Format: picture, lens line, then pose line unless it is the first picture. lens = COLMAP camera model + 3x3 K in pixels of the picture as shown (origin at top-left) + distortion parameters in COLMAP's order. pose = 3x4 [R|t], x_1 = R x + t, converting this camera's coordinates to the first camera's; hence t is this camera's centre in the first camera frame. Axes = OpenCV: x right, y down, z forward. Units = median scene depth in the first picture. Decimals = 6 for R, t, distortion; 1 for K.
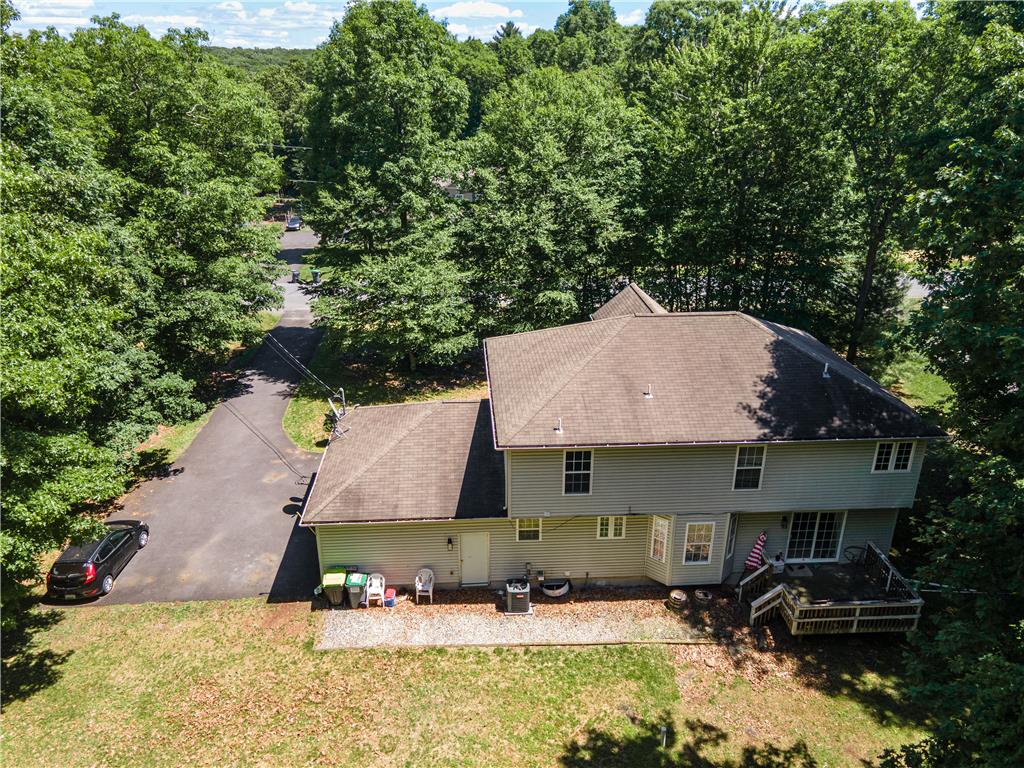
lens RADIAL K [[745.1, 0, 515.4], [0, 745.1, 394.4], [0, 0, 1]] dist [0.044107, 0.007424]
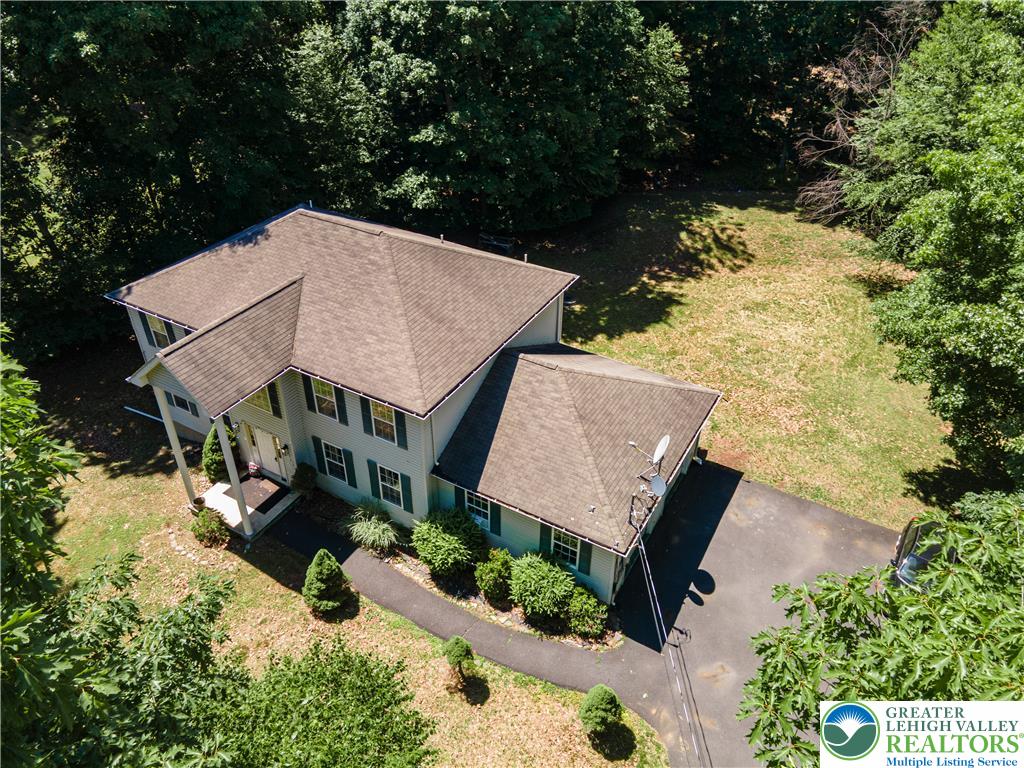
lens RADIAL K [[745.1, 0, 499.4], [0, 745.1, 375.6], [0, 0, 1]] dist [0.044107, 0.007424]
pose [[-0.829600, -0.327267, 0.452393, -0.512496], [0.208089, 0.570637, 0.794401, -0.823858], [-0.518133, 0.753173, -0.405300, 1.604526]]
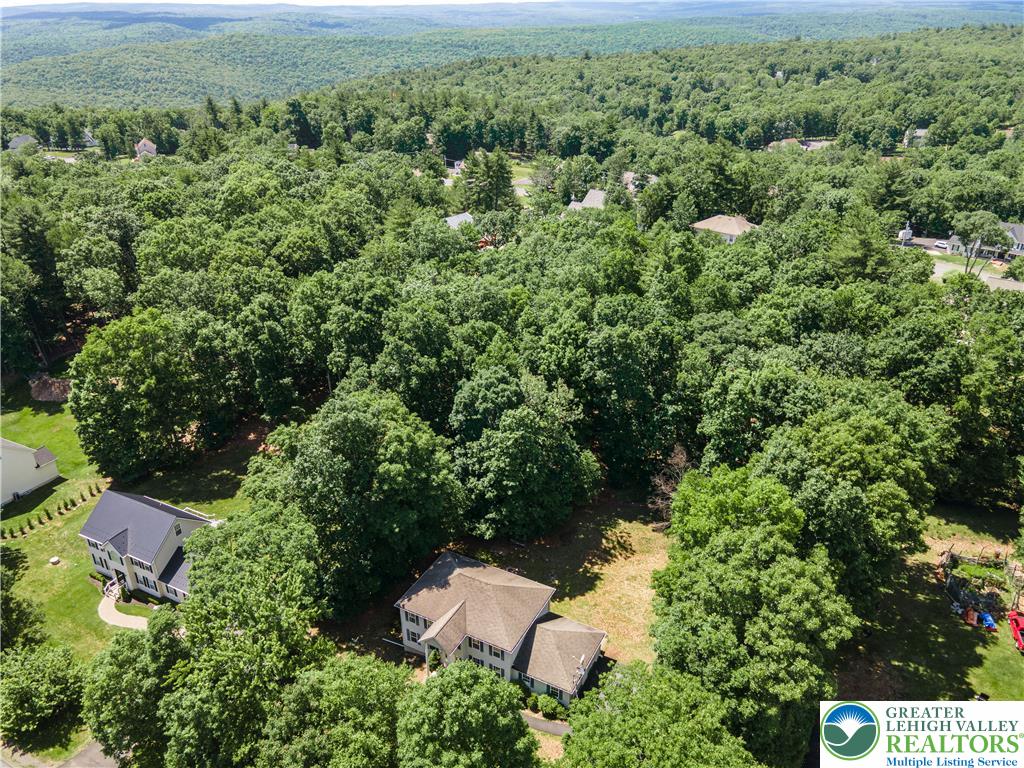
lens RADIAL K [[745.1, 0, 495.8], [0, 745.1, 387.0], [0, 0, 1]] dist [0.044107, 0.007424]
pose [[-0.843354, -0.220469, 0.490049, -1.253964], [0.220840, 0.689182, 0.690114, -2.964327], [-0.489882, 0.690233, -0.532536, 2.235613]]
